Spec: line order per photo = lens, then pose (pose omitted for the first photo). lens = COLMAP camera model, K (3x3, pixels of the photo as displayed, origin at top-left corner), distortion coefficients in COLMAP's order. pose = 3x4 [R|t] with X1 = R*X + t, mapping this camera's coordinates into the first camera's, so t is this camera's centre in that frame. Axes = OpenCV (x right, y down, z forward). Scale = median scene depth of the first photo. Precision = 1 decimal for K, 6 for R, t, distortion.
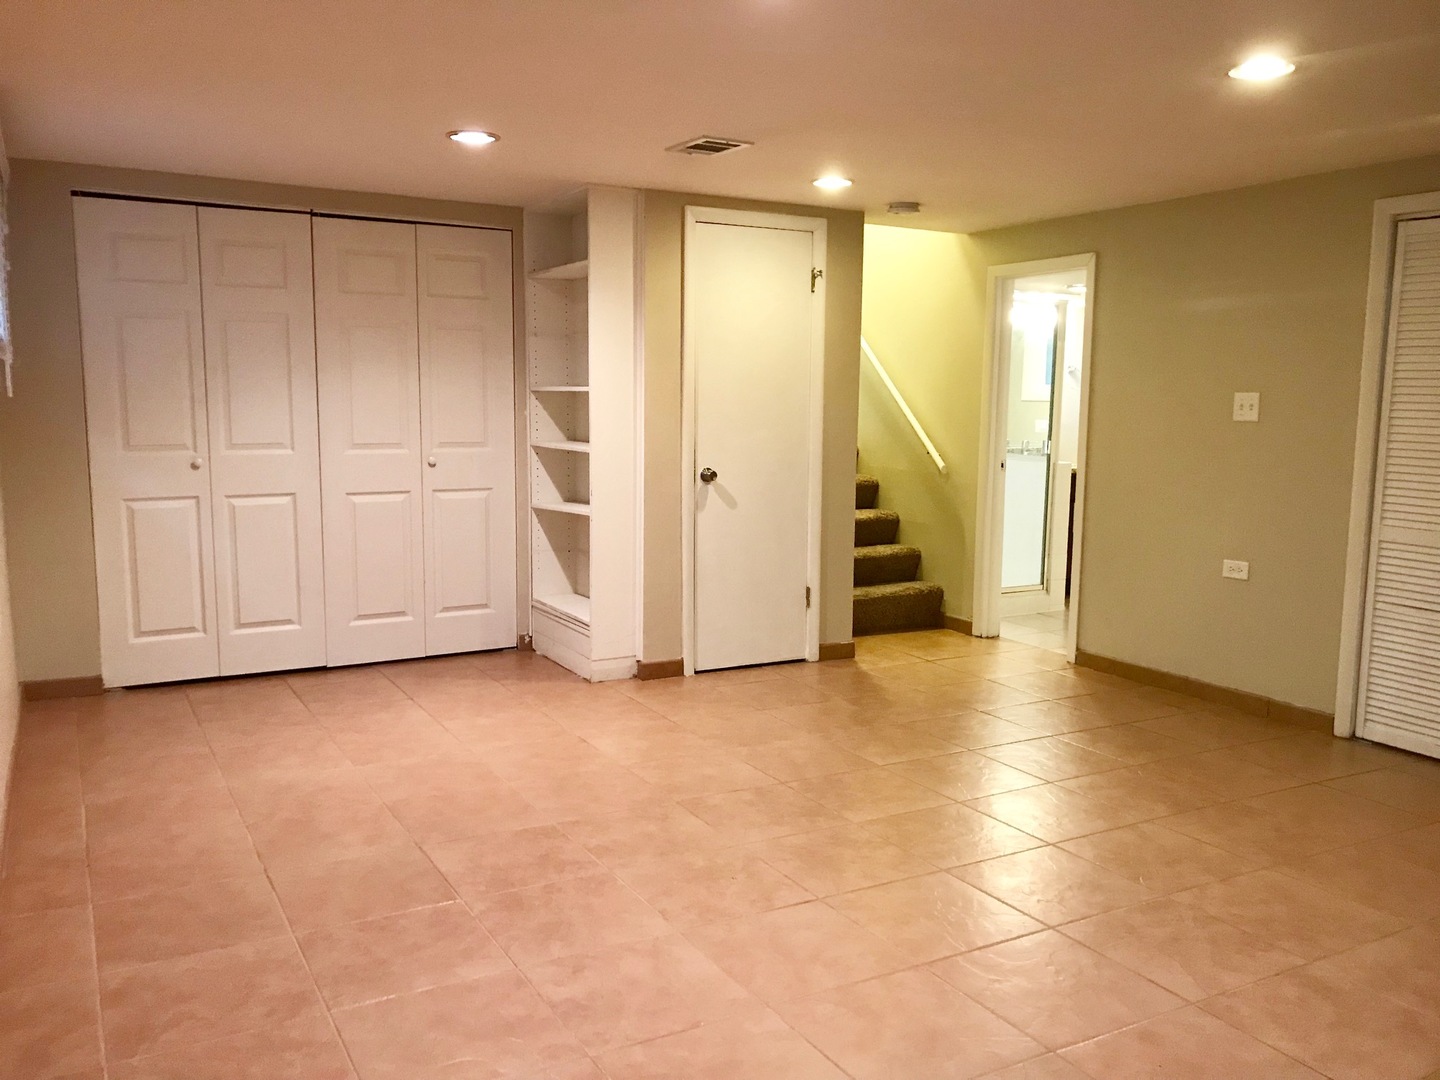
lens RADIAL K [[1180.8, 0, 723.0], [0, 1180.8, 547.9], [0, 0, 1]] dist [0.051619, -0.065145]
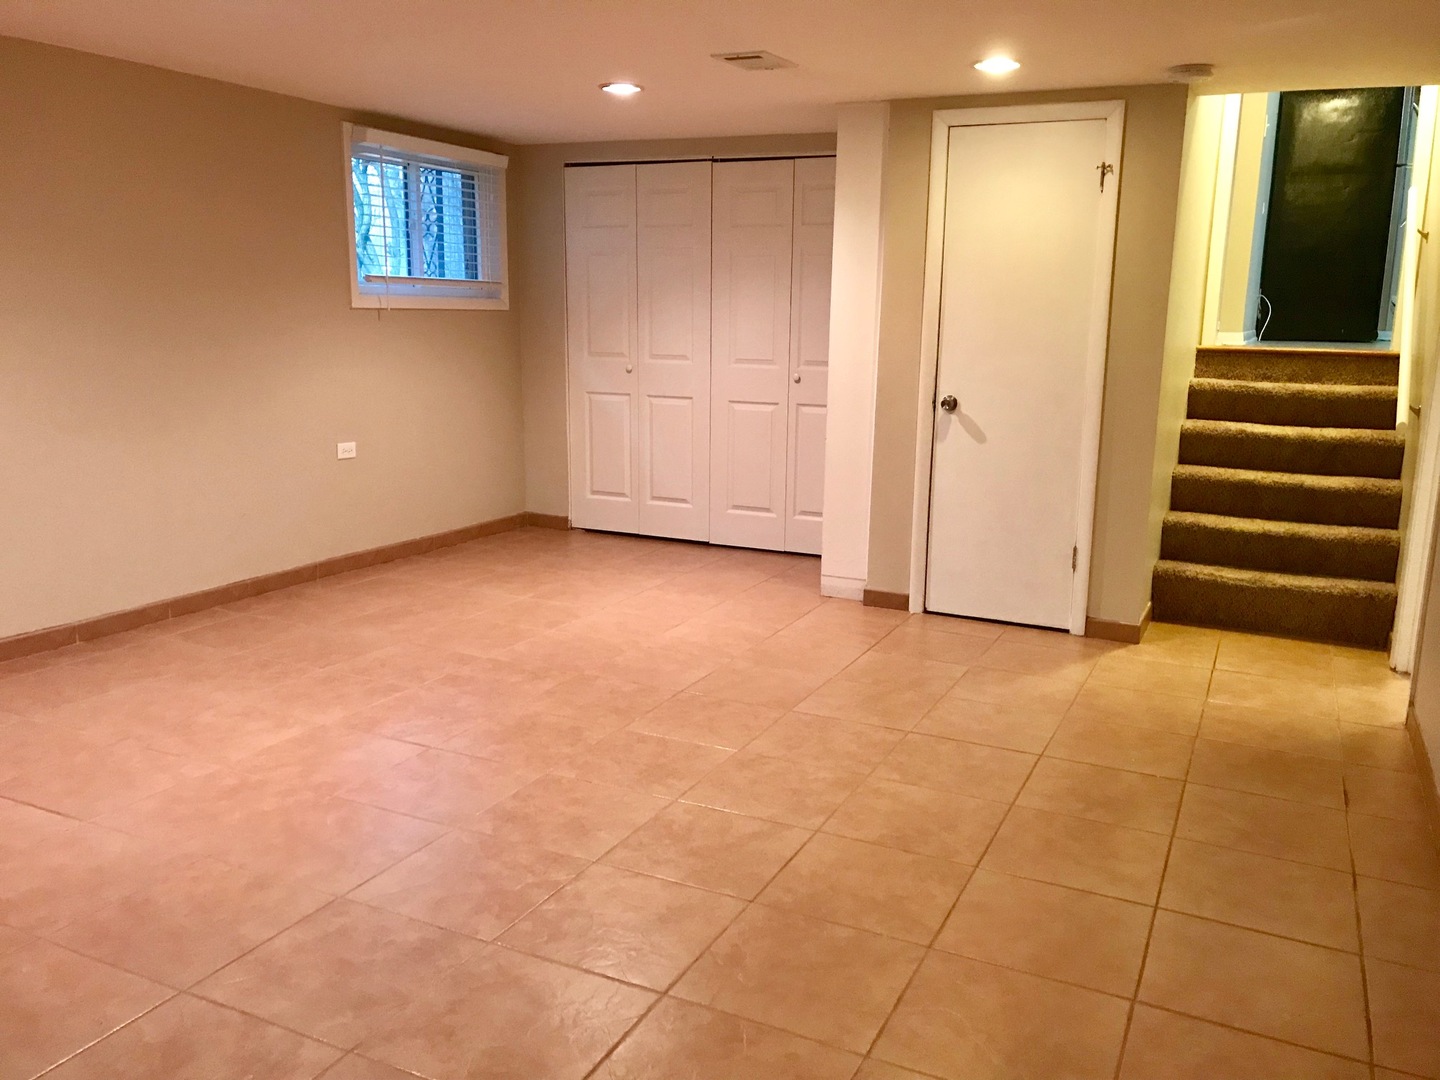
lens RADIAL K [[1180.8, 0, 718.9], [0, 1180.8, 533.8], [0, 0, 1]] dist [0.051619, -0.065145]
pose [[0.568589, 0.151958, -0.808465, 0.691513], [-0.118512, 0.987670, 0.102293, -0.036200], [0.814040, 0.037651, 0.579587, 0.334672]]
